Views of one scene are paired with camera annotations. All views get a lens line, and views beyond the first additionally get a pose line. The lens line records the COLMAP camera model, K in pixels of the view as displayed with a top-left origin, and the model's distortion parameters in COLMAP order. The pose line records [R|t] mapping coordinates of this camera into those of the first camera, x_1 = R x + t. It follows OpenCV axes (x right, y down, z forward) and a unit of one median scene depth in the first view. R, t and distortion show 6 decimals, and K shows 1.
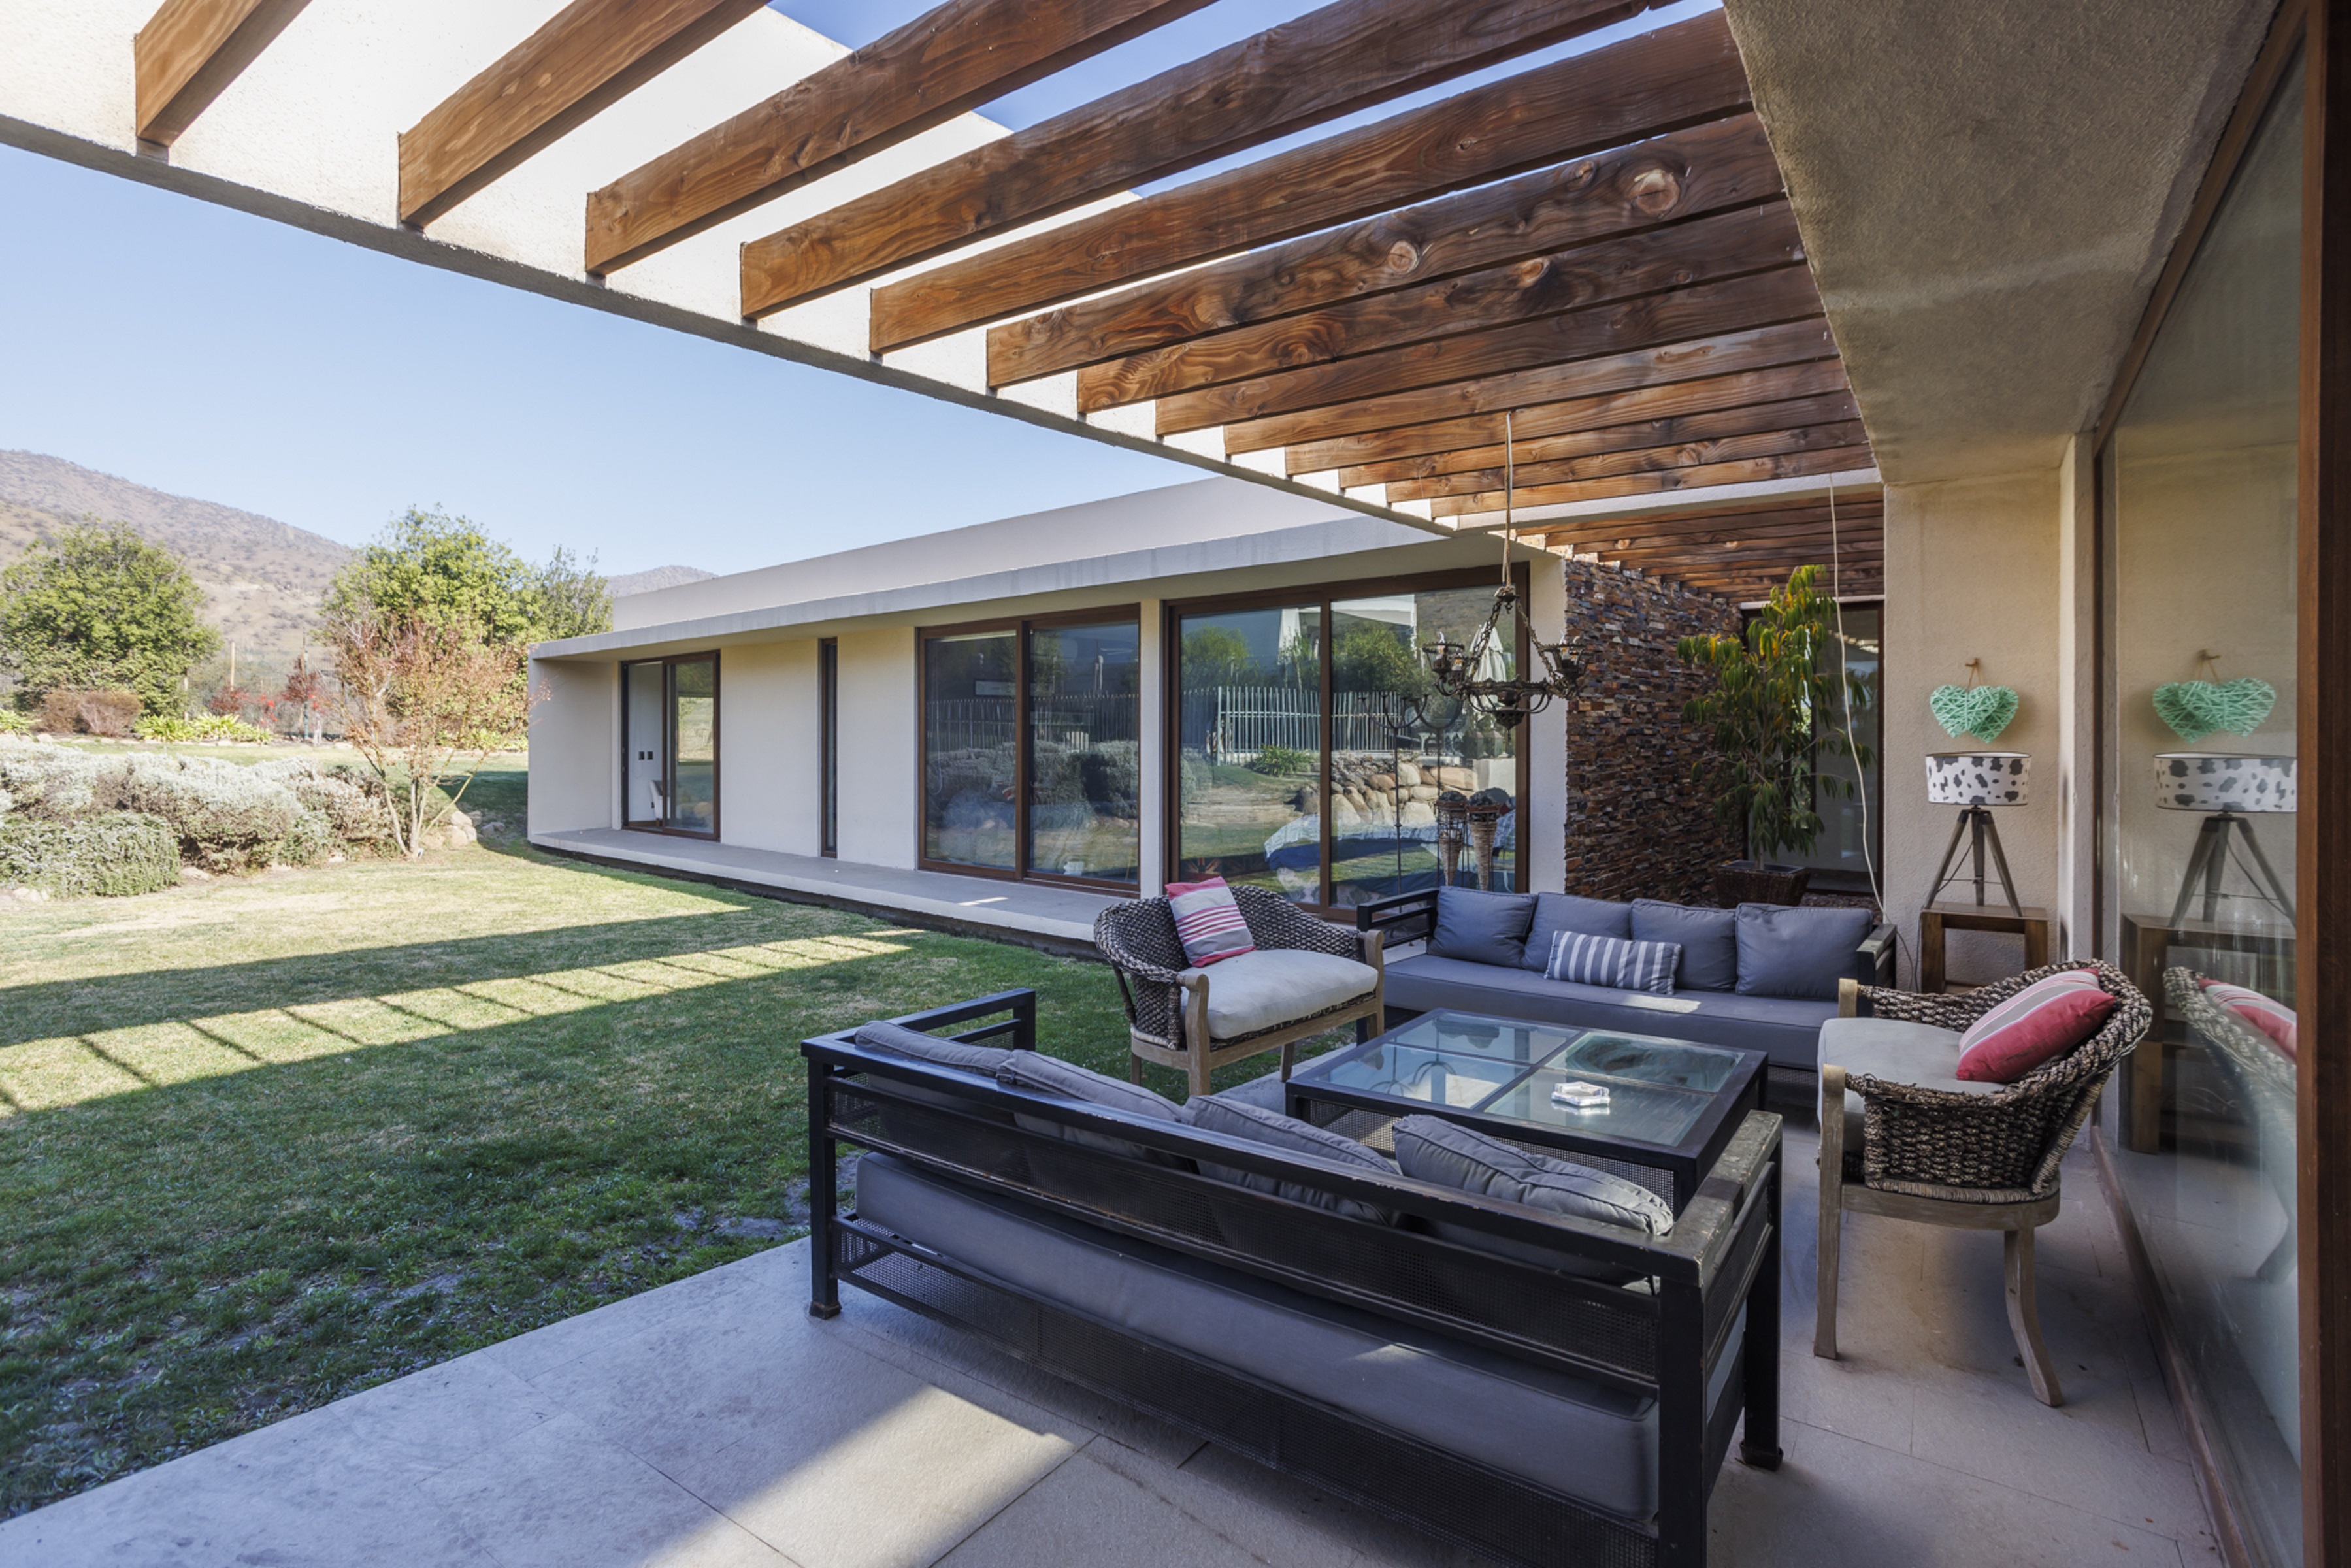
lens RADIAL K [[1117.6, 0, 1184.1], [0, 1117.6, 736.7], [0, 0, 1]] dist [-0.036051, 0.025084]
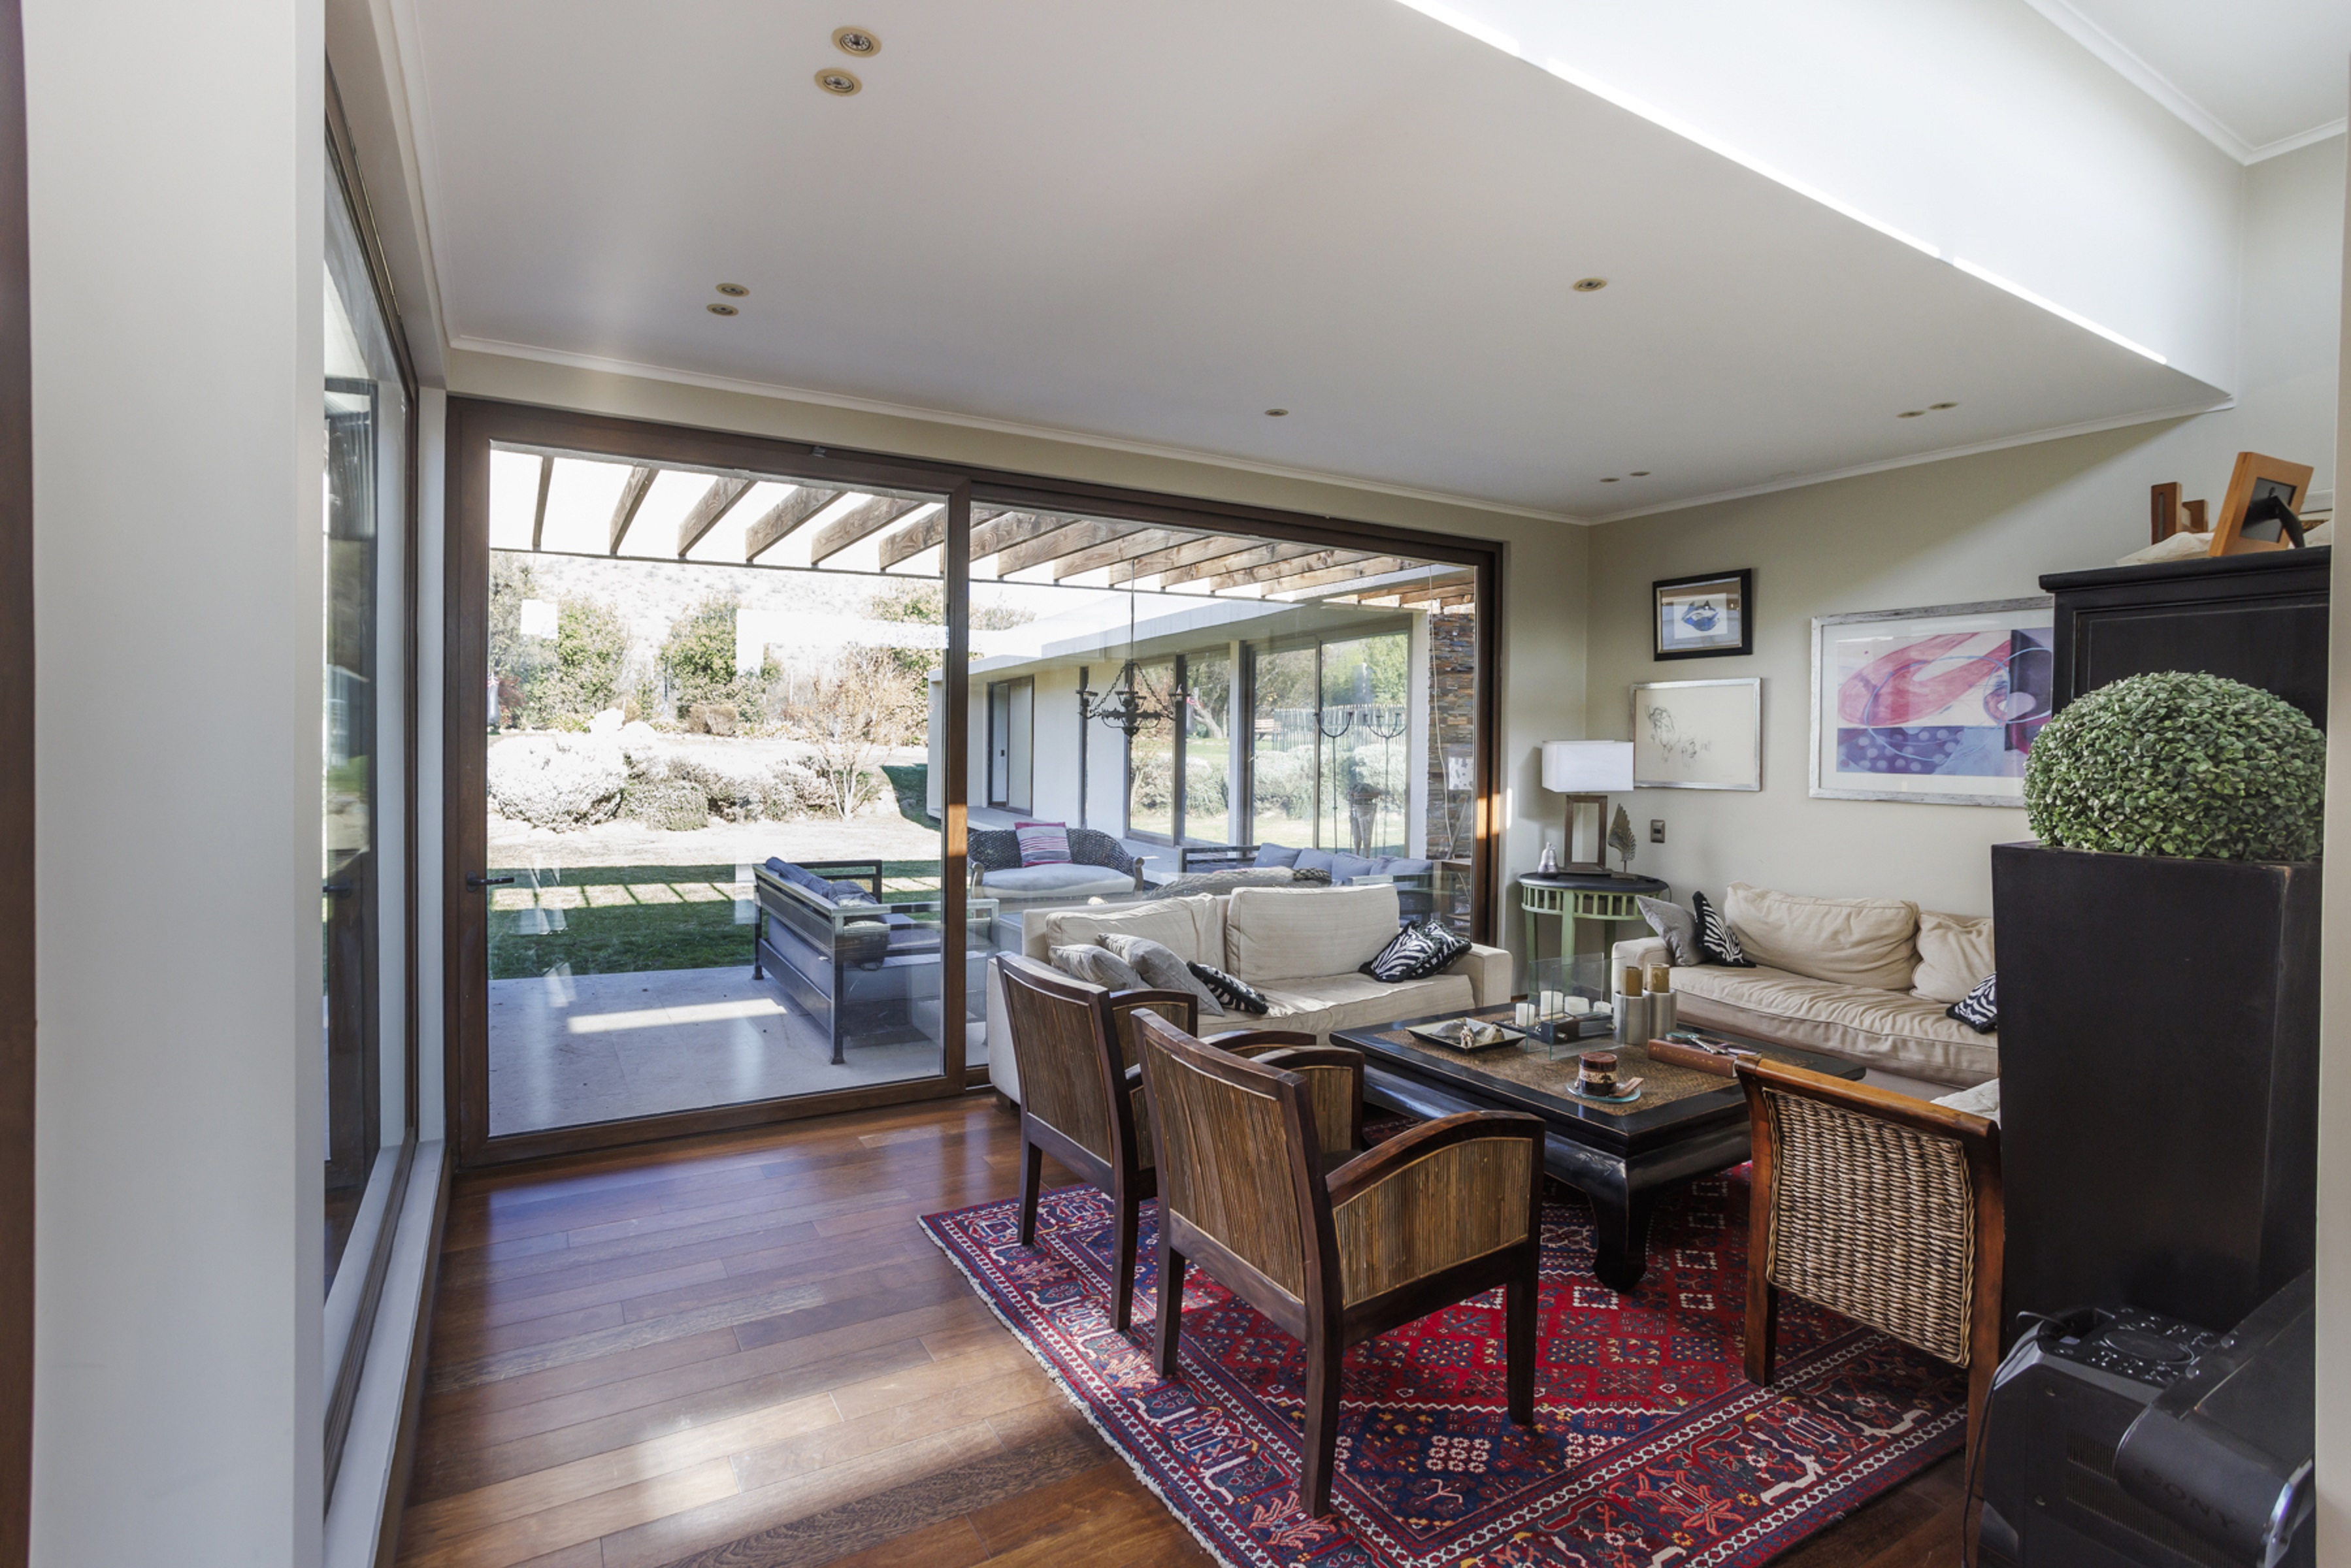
lens RADIAL K [[1117.6, 0, 1184.1], [0, 1117.6, 736.7], [0, 0, 1]] dist [-0.036051, 0.025084]
pose [[0.914466, 0.007886, -0.404586, 0.317771], [-0.009597, 0.999952, -0.002200, -0.002348], [0.404549, 0.005895, 0.914497, -0.177606]]
